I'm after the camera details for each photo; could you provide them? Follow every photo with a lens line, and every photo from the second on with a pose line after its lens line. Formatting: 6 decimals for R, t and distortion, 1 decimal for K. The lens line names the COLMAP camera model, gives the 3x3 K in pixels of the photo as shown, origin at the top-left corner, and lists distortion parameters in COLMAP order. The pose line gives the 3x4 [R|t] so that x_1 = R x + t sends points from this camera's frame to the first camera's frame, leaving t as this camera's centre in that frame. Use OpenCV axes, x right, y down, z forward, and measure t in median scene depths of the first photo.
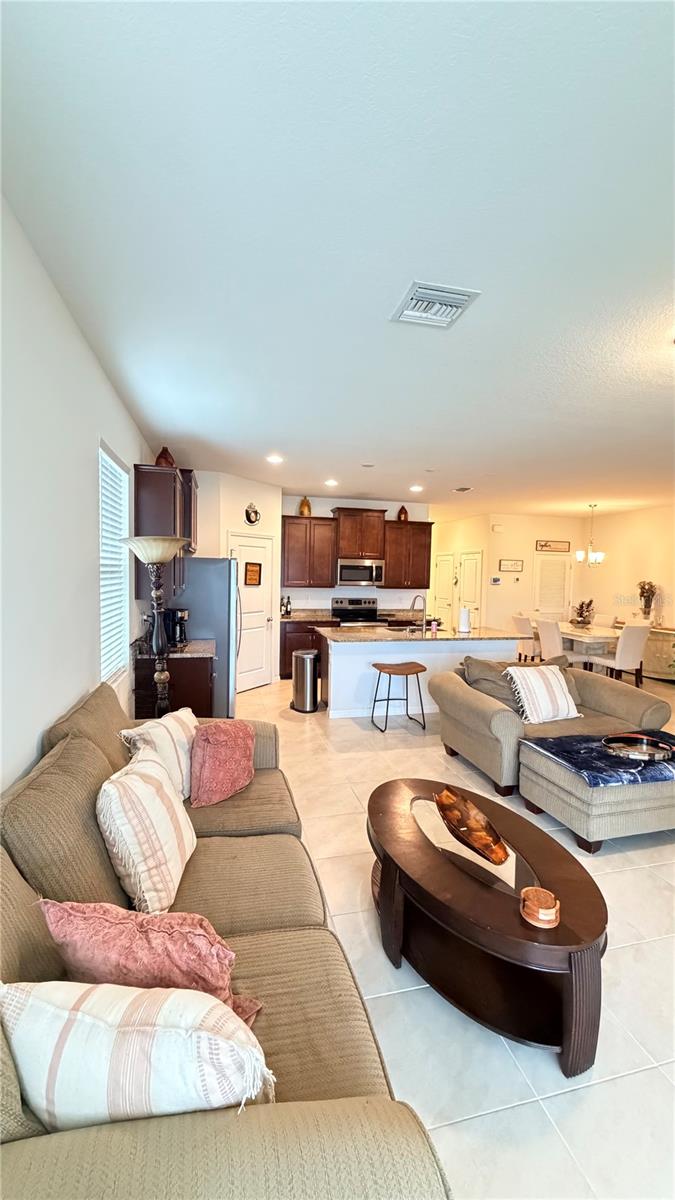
lens RADIAL K [[478.0, 0, 338.6], [0, 478.0, 596.9], [0, 0, 1]] dist [0.001753, 0.000288]
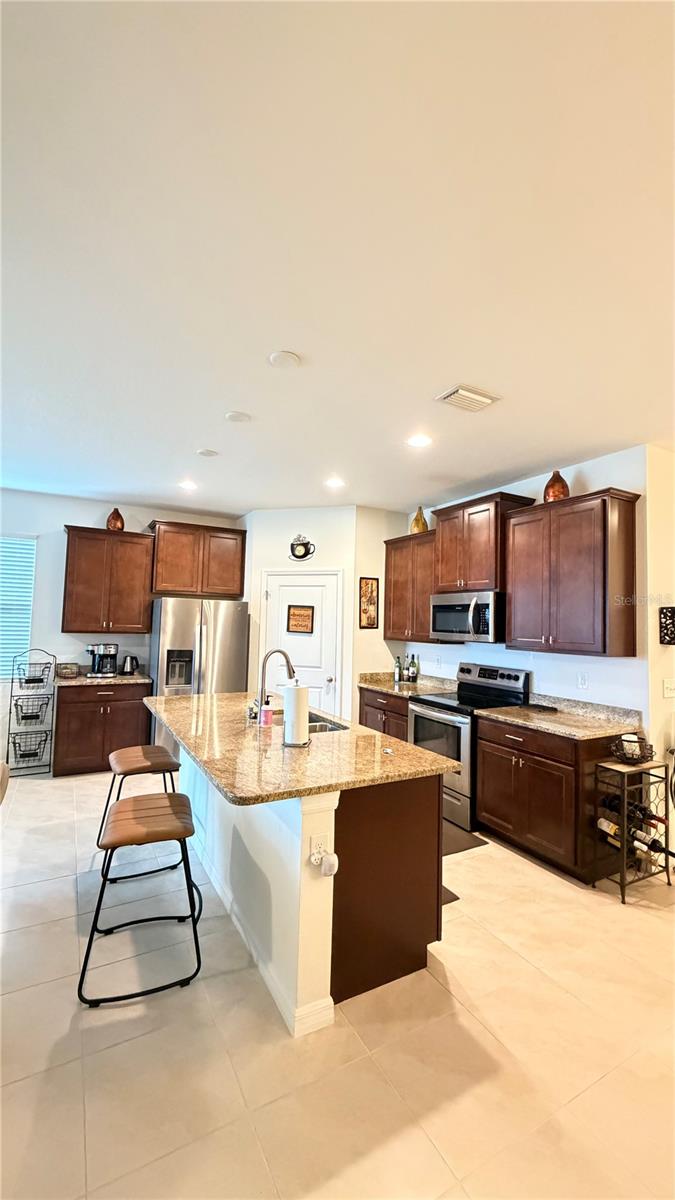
lens RADIAL K [[478.0, 0, 335.4], [0, 478.0, 599.4], [0, 0, 1]] dist [0.001753, 0.000288]
pose [[0.269838, -0.058262, -0.961142, 0.541820], [-0.072453, 0.994110, -0.080601, -0.017169], [0.960176, 0.091387, 0.264027, 0.726135]]
